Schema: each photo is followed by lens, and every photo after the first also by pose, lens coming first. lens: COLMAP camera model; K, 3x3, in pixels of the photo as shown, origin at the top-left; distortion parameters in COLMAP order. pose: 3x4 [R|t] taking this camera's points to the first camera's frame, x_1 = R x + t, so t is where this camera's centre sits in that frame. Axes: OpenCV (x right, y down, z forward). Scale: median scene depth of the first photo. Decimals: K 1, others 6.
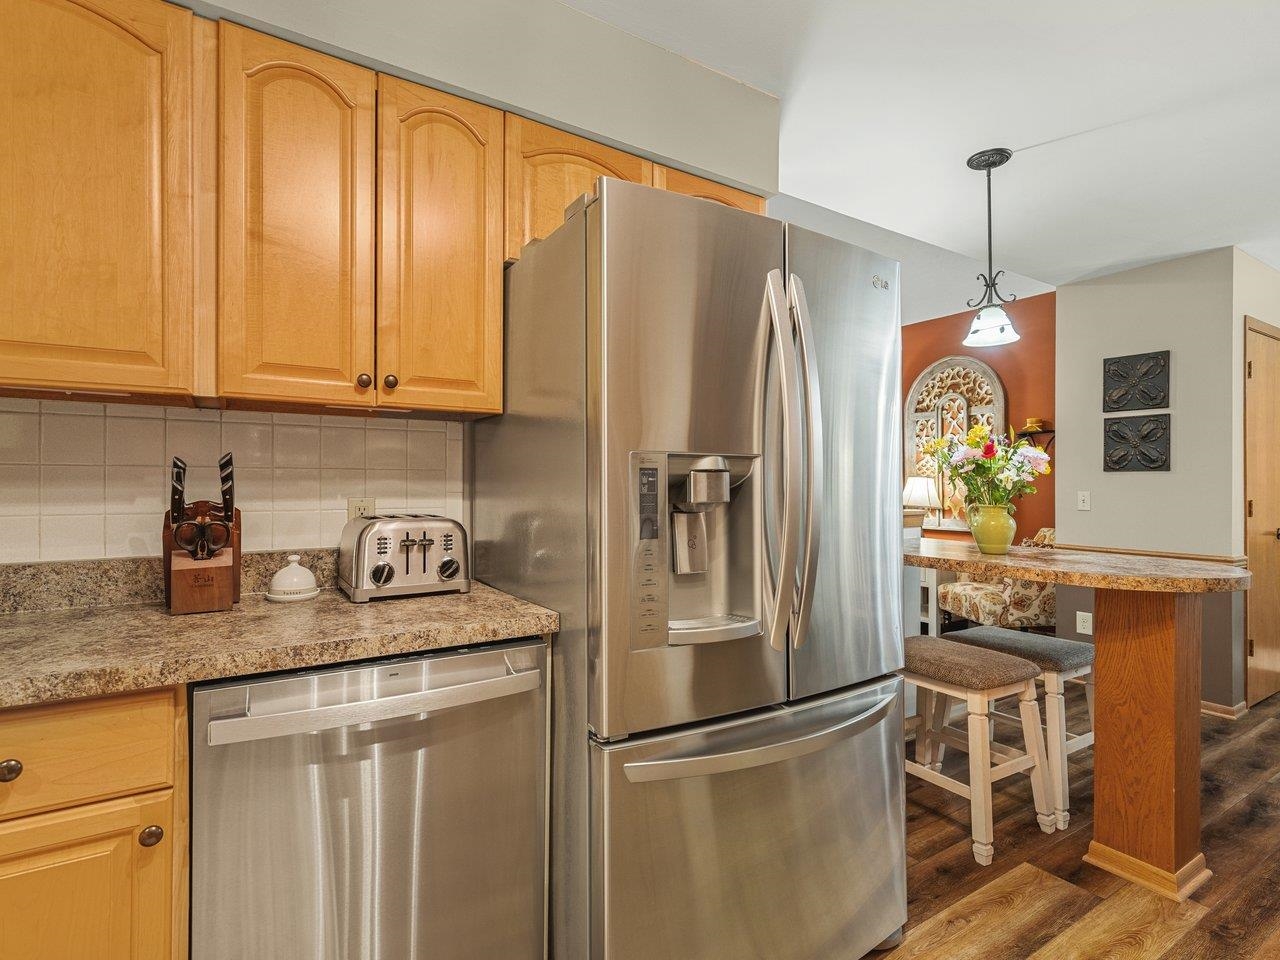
lens RADIAL K [[665.6, 0, 612.5], [0, 665.6, 480.8], [0, 0, 1]] dist [0.010677, -0.001693]
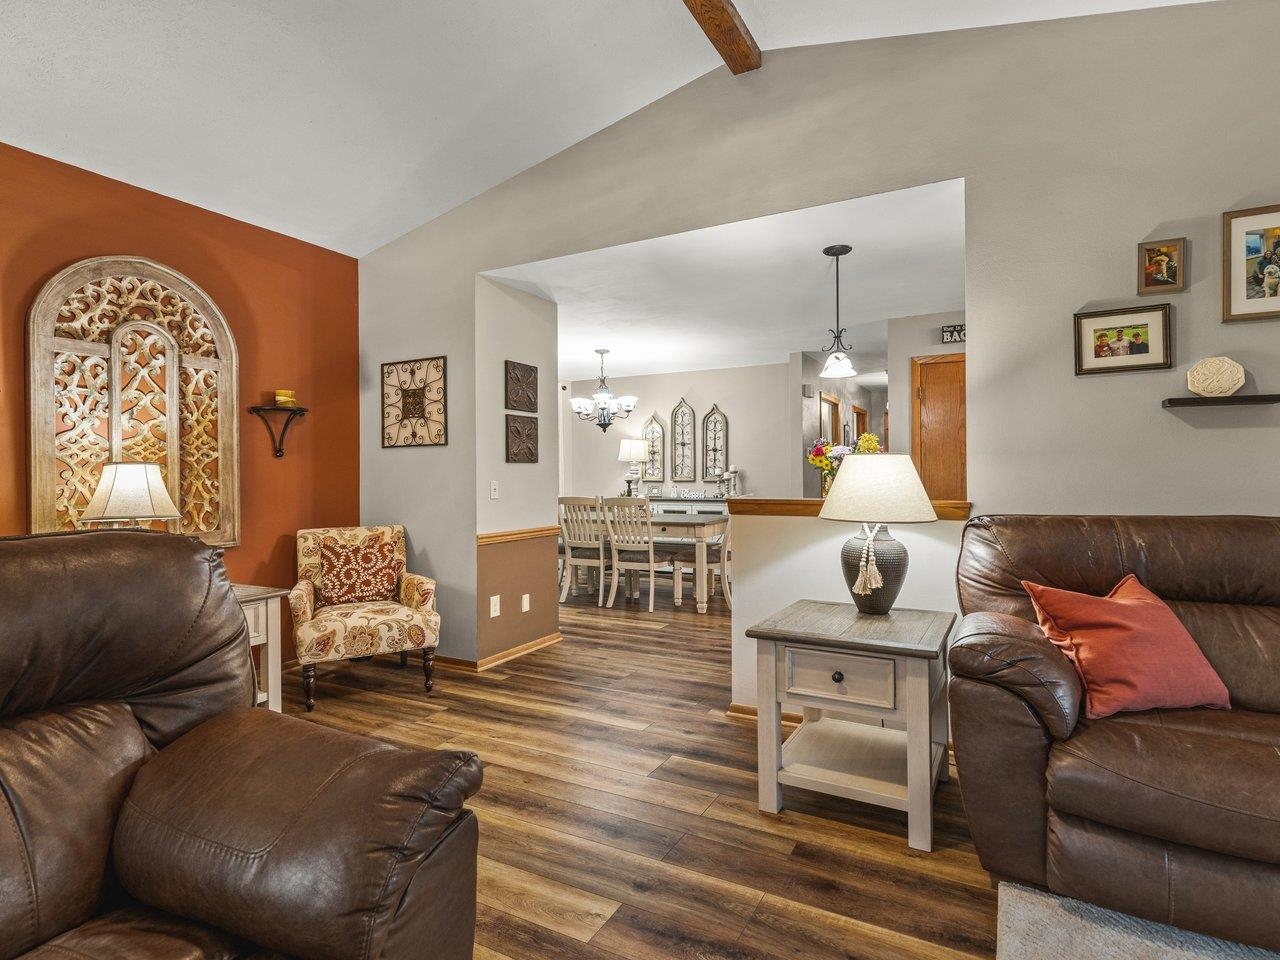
lens RADIAL K [[665.6, 0, 635.7], [0, 665.6, 470.5], [0, 0, 1]] dist [0.010677, -0.001693]
pose [[-0.488491, 0.006240, 0.872547, -0.217393], [0.002270, 0.999980, -0.005881, 0.004046], [-0.872566, -0.000892, -0.488496, 0.919738]]
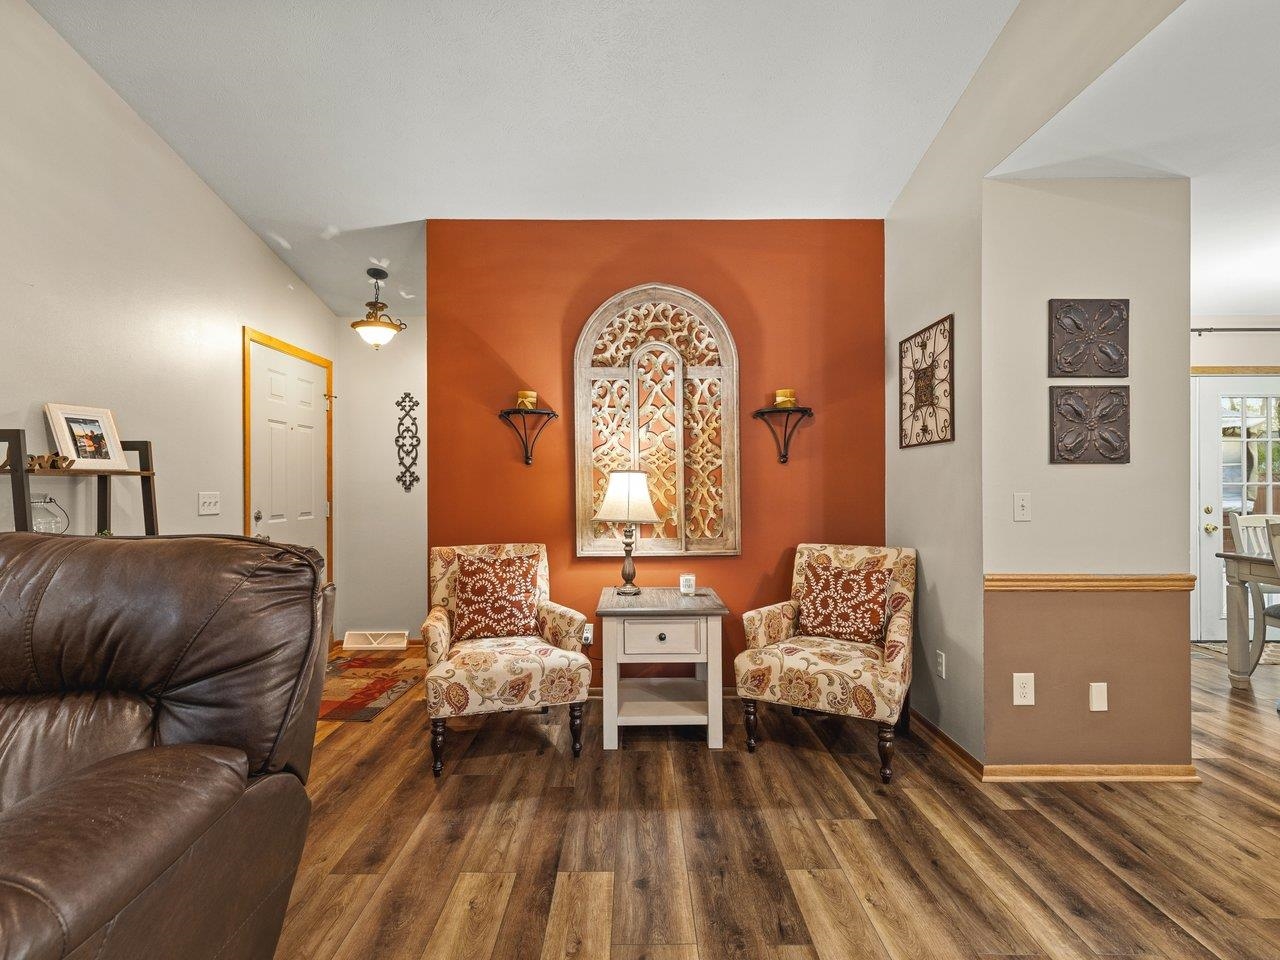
lens RADIAL K [[665.6, 0, 650.5], [0, 665.6, 483.1], [0, 0, 1]] dist [0.010677, -0.001693]
pose [[0.518131, -0.001661, 0.855299, -0.041367], [-0.000177, 0.999998, 0.002050, 0.003016], [-0.855301, -0.001214, 0.518130, 0.680178]]
